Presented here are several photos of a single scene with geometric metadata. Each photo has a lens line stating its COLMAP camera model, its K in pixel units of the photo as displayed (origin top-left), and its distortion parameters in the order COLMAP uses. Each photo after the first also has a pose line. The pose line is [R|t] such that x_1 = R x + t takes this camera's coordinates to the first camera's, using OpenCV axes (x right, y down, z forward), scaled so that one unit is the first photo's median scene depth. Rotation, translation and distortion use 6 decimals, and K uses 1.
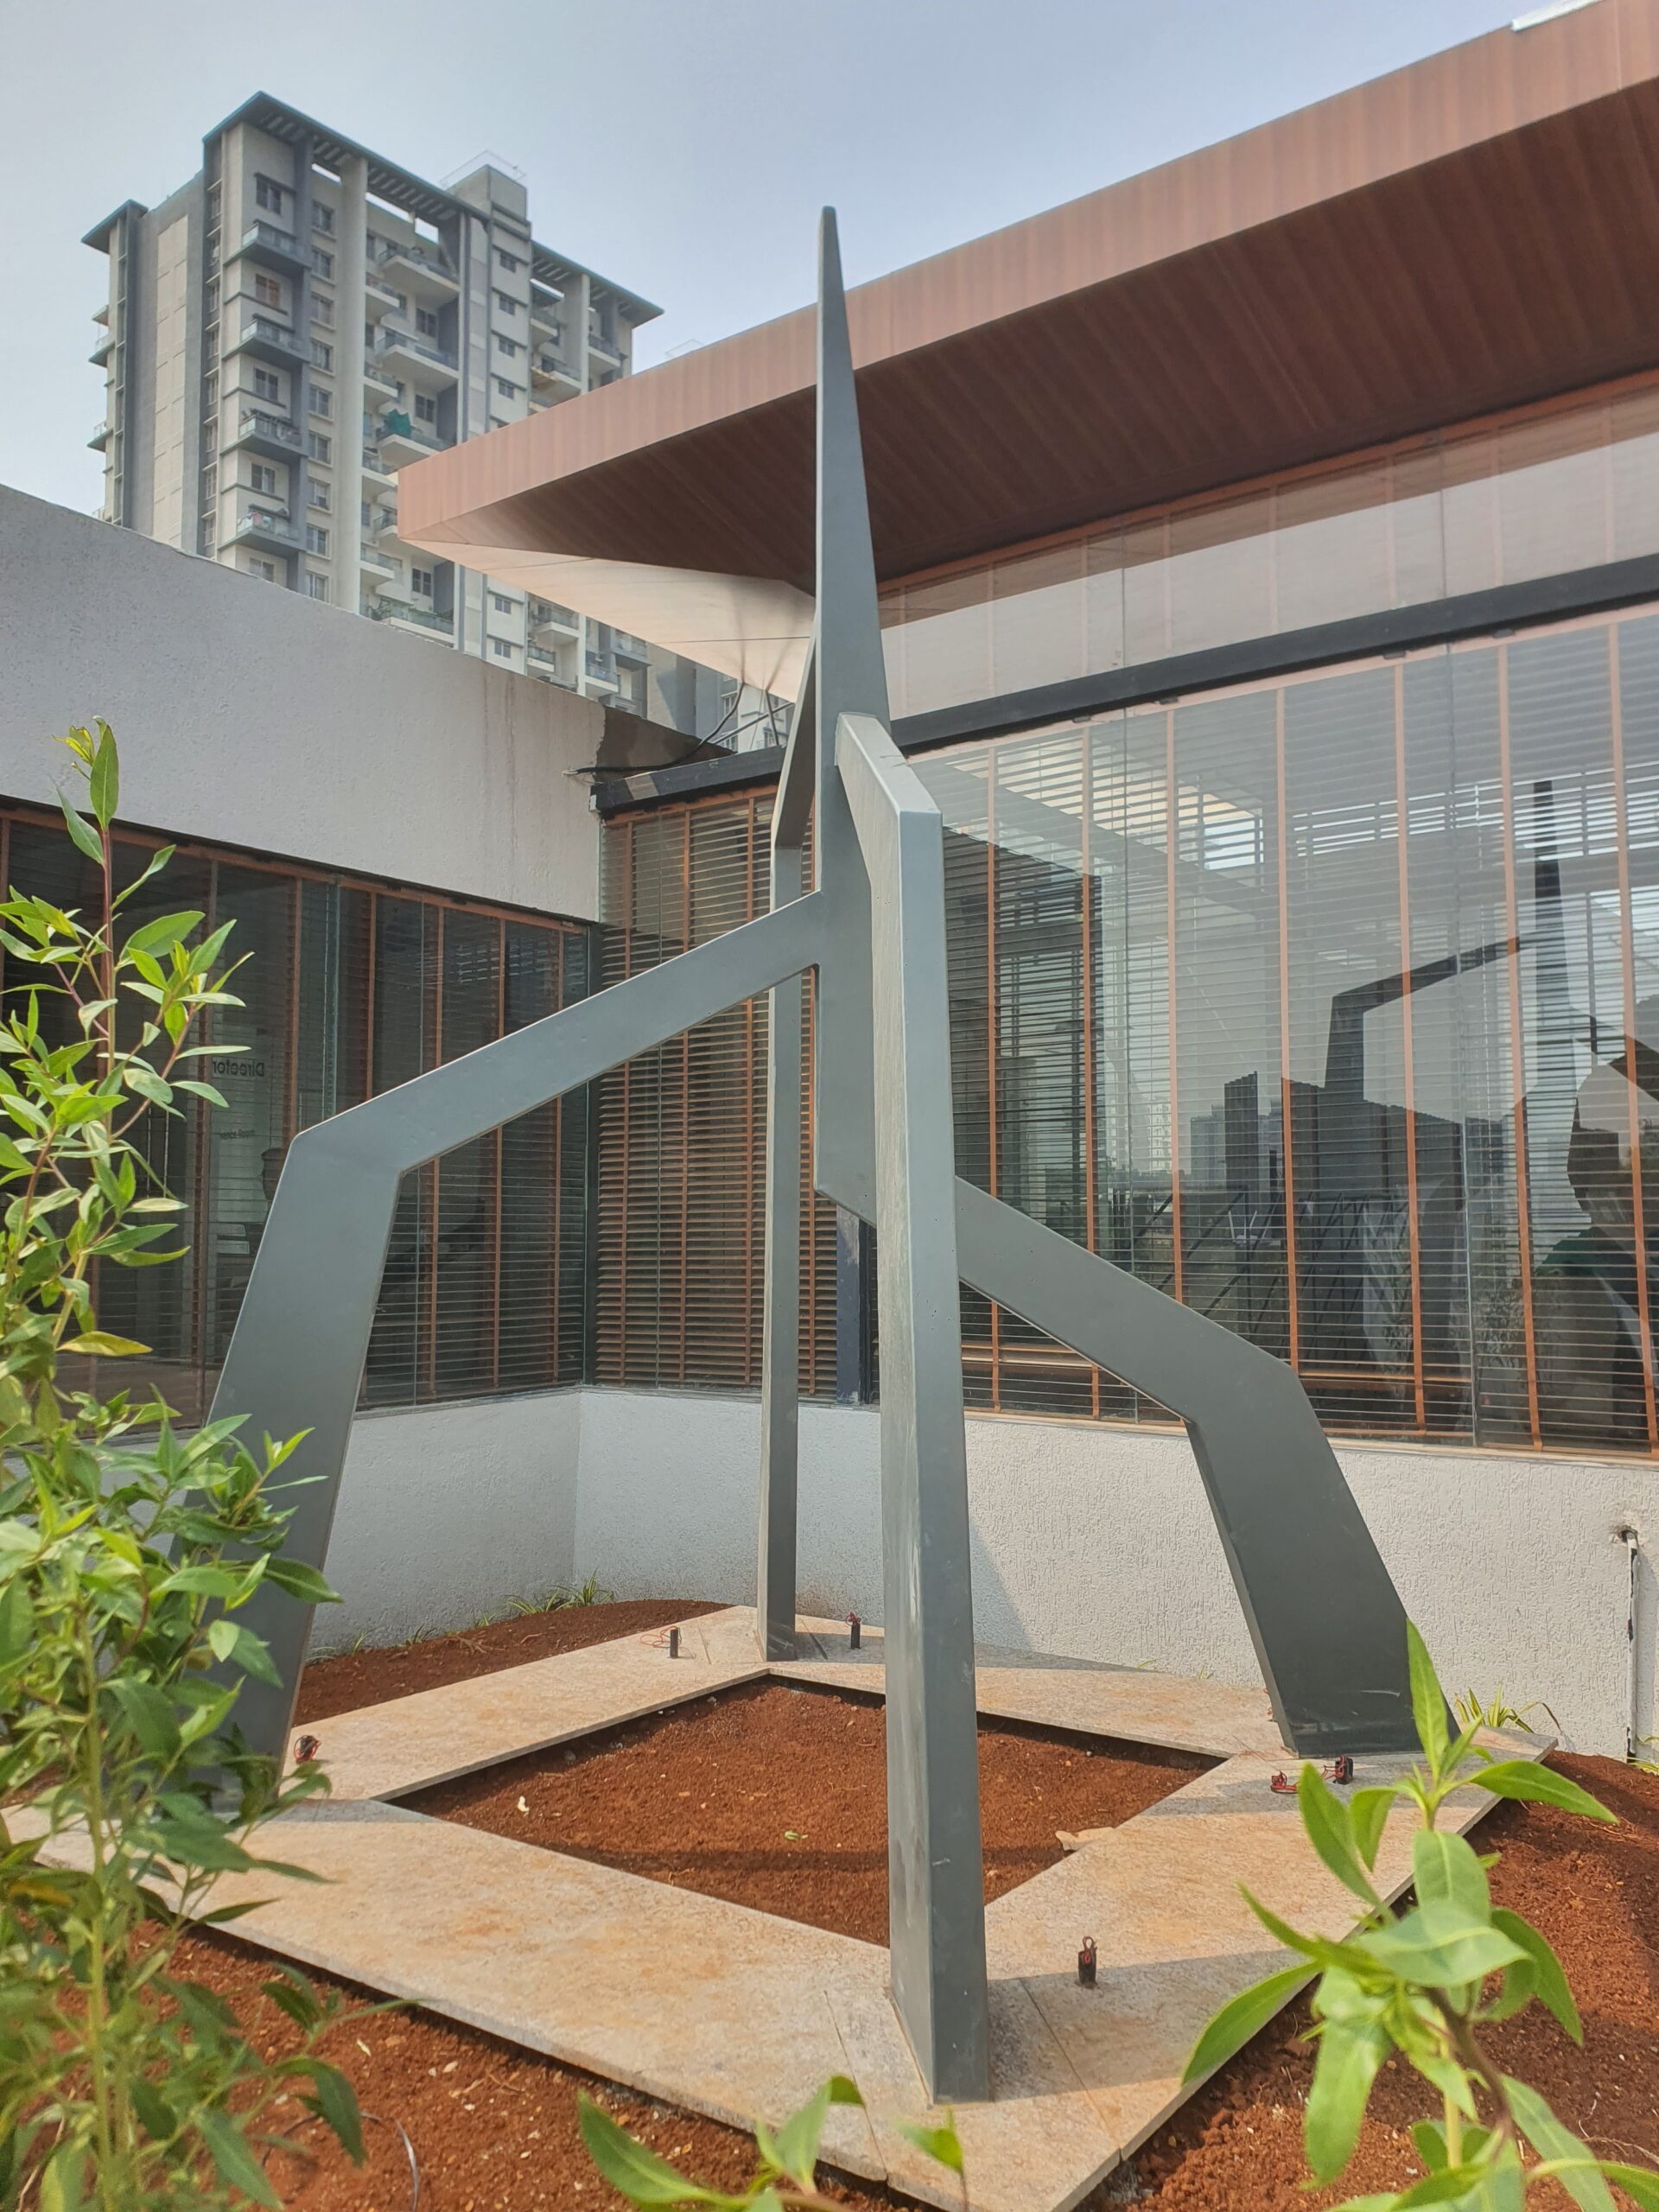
lens RADIAL K [[1737.2, 0, 863.2], [0, 1737.2, 1105.4], [0, 0, 1]] dist [0.002167, 0.101956]
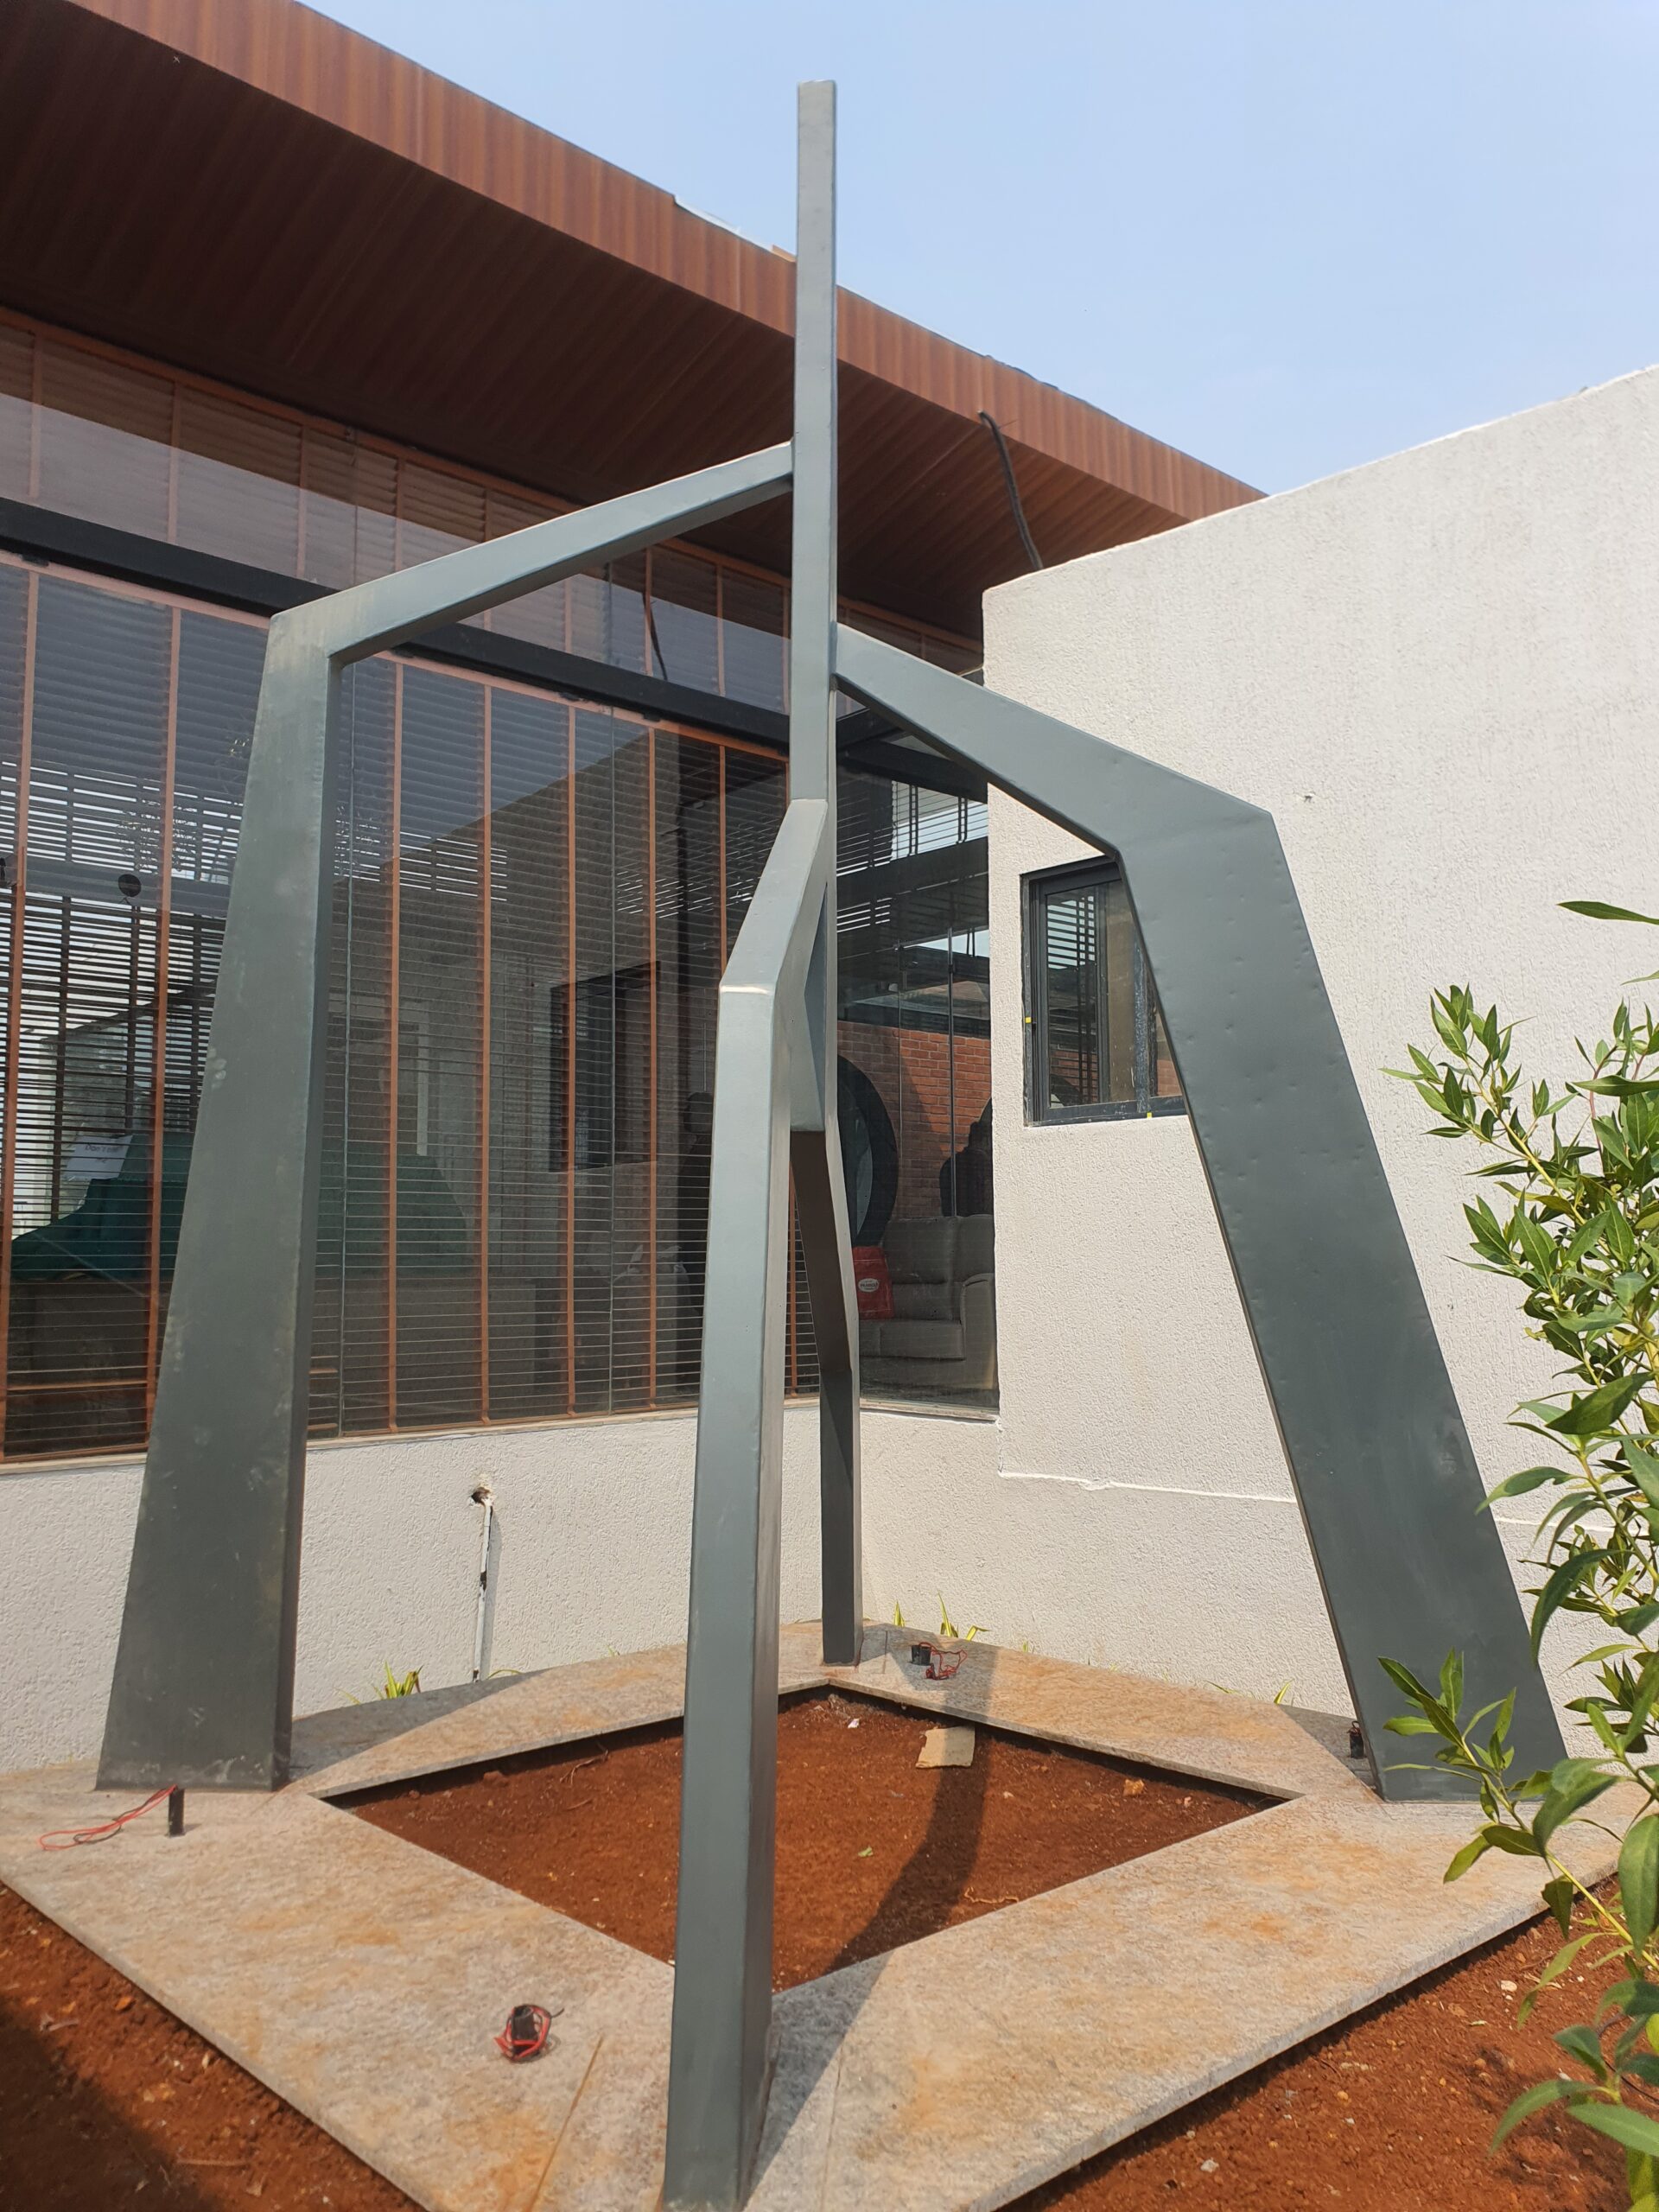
lens RADIAL K [[1699.3, 0, 826.0], [0, 1699.3, 1114.8], [0, 0, 1]] dist [-0.009284, -0.003598]
pose [[0.226167, 0.093323, 0.969608, -0.673114], [-0.055996, 0.995000, -0.082705, 0.095247], [-0.972478, -0.035589, 0.230262, 0.635644]]
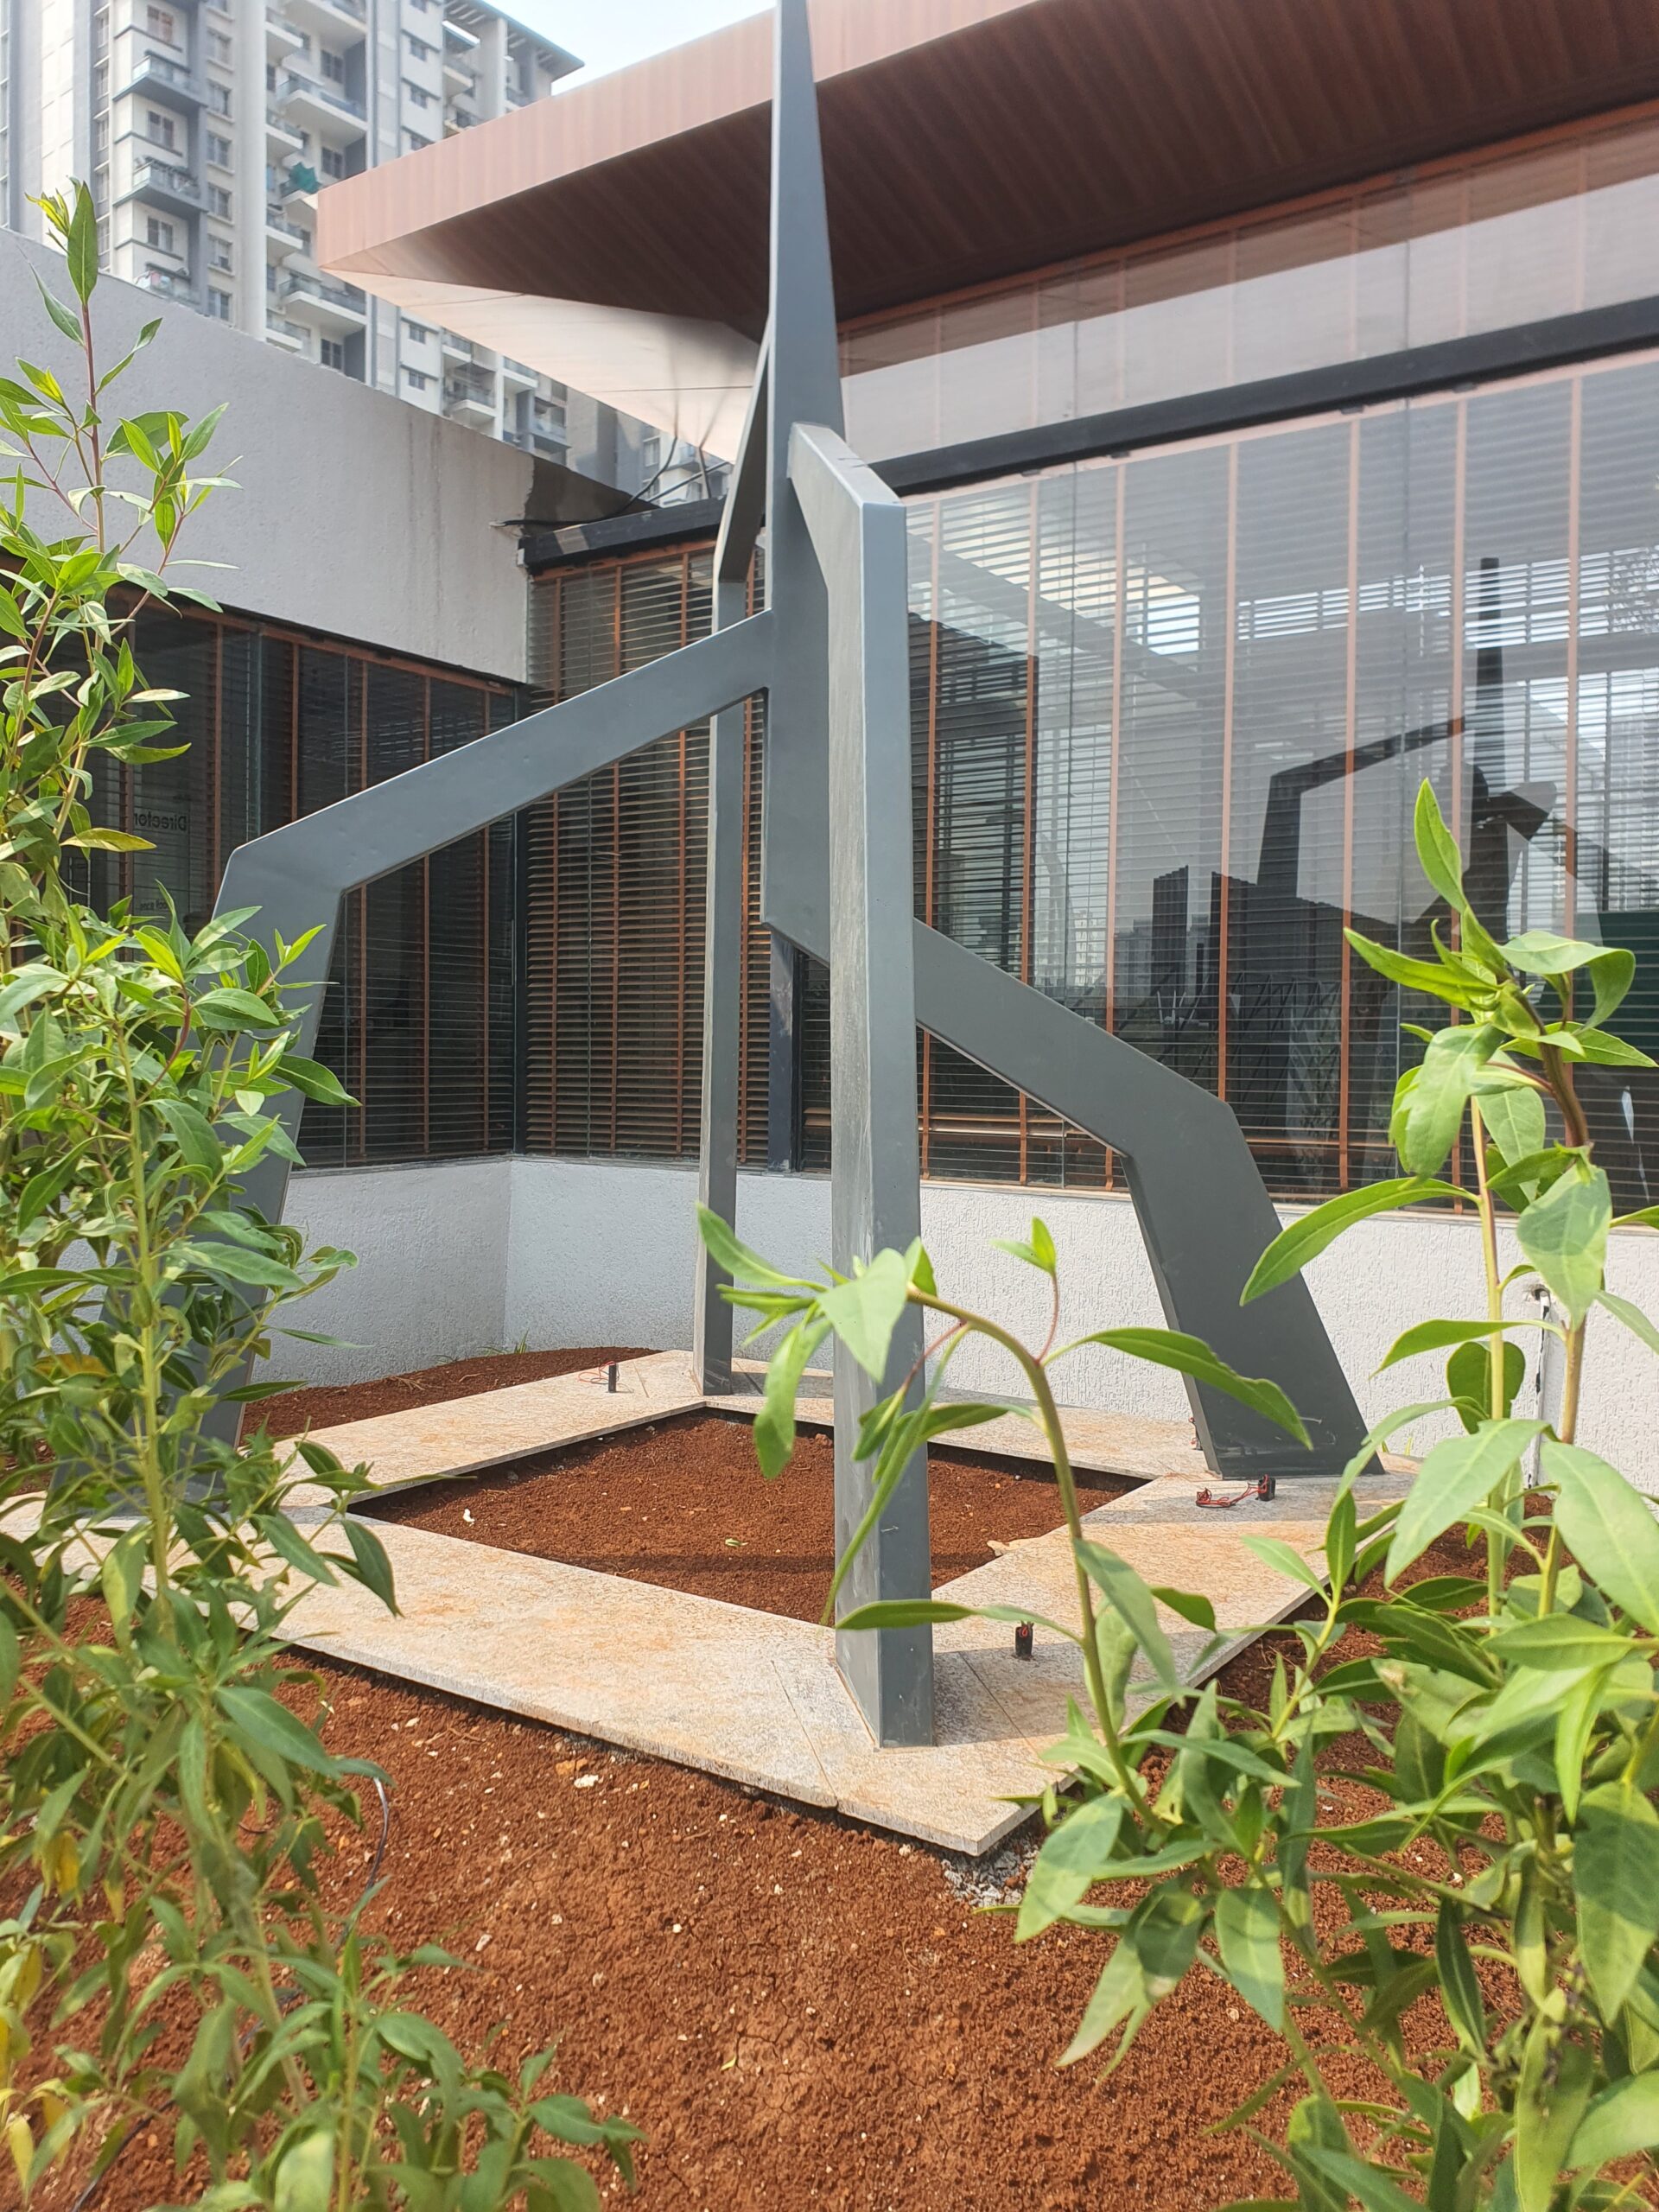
lens RADIAL K [[1734.5, 0, 833.8], [0, 1734.5, 1070.0], [0, 0, 1]] dist [0.037169, 0.009968]
pose [[0.999474, 0.014175, 0.029157, -0.010821], [-0.016761, 0.995762, 0.090431, 0.033159], [-0.027751, -0.090872, 0.995476, 0.000677]]
